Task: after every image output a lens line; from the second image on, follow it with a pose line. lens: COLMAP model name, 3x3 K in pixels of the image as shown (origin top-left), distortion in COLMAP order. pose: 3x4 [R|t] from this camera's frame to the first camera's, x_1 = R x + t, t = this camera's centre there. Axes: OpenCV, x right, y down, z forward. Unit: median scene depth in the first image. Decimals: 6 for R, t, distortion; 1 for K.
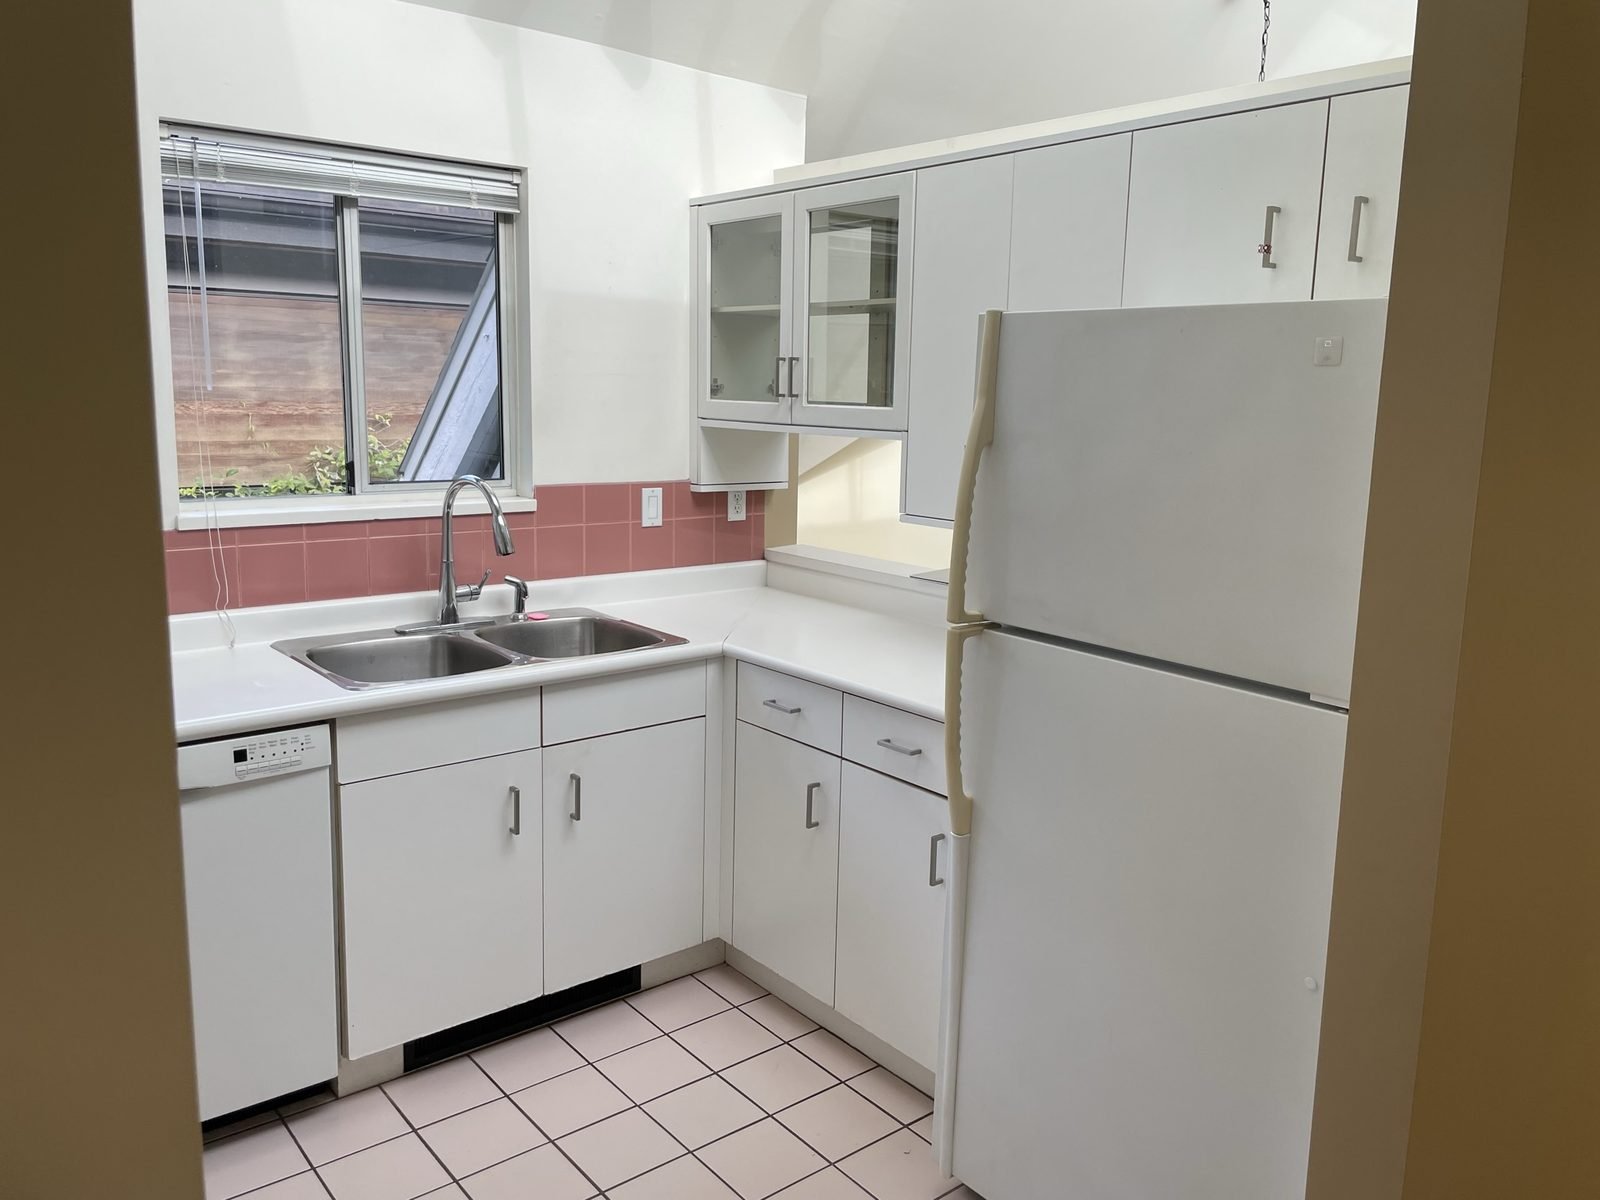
lens RADIAL K [[1241.9, 0, 802.7], [0, 1241.9, 566.5], [0, 0, 1]] dist [0.068585, -0.001932]
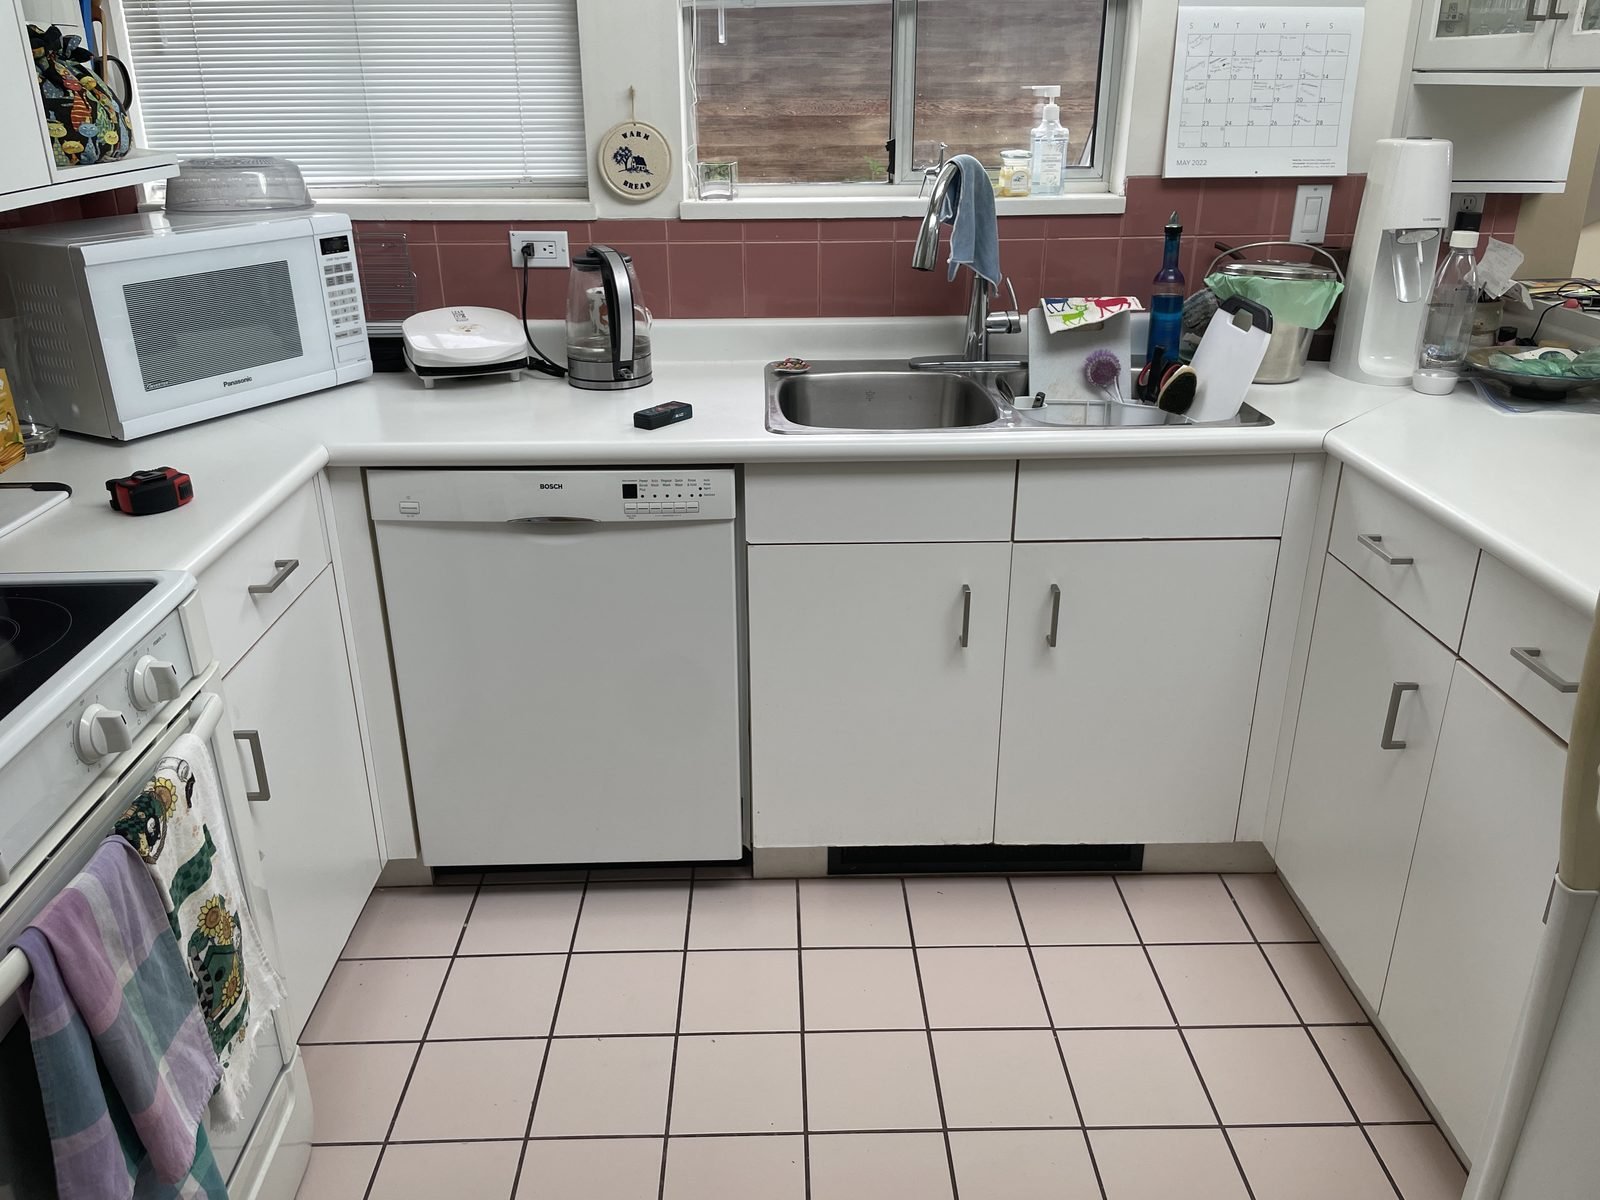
lens RADIAL K [[1212.6, 0, 801.2], [0, 1212.6, 590.8], [0, 0, 1]] dist [0.082341, -0.121546]
pose [[0.786738, 0.209777, -0.580549, 0.110103], [-0.069604, 0.964633, 0.254239, -0.001266], [0.613351, -0.159611, 0.773515, 0.345915]]
